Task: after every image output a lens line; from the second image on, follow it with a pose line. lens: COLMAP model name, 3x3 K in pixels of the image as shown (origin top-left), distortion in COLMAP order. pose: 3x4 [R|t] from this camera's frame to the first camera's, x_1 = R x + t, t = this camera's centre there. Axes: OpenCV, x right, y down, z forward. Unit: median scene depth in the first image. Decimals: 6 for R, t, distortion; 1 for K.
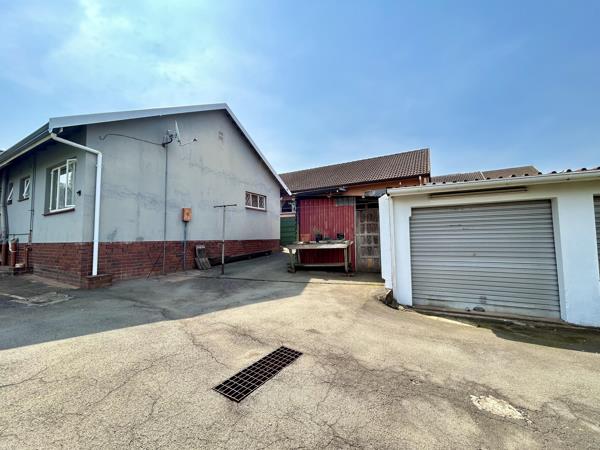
lens RADIAL K [[242.2, 0, 298.1], [0, 242.2, 224.4], [0, 0, 1]] dist [-0.002190, 0.000665]
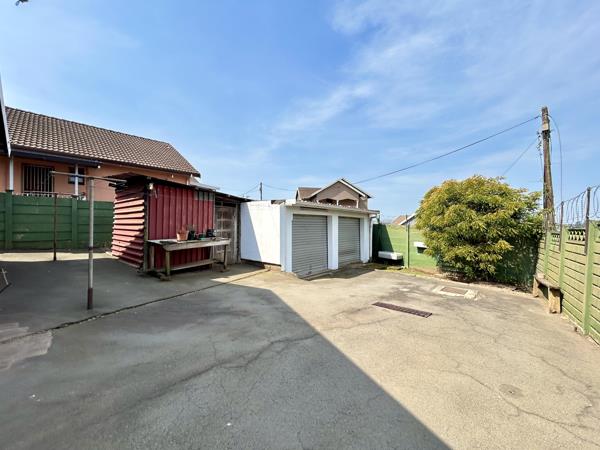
lens RADIAL K [[242.2, 0, 299.0], [0, 242.2, 226.2], [0, 0, 1]] dist [-0.002190, 0.000665]
pose [[0.237522, 0.011920, 0.971309, -1.201978], [-0.057658, 0.998335, 0.001848, 0.000746], [-0.969670, -0.056443, 0.237813, 0.756283]]
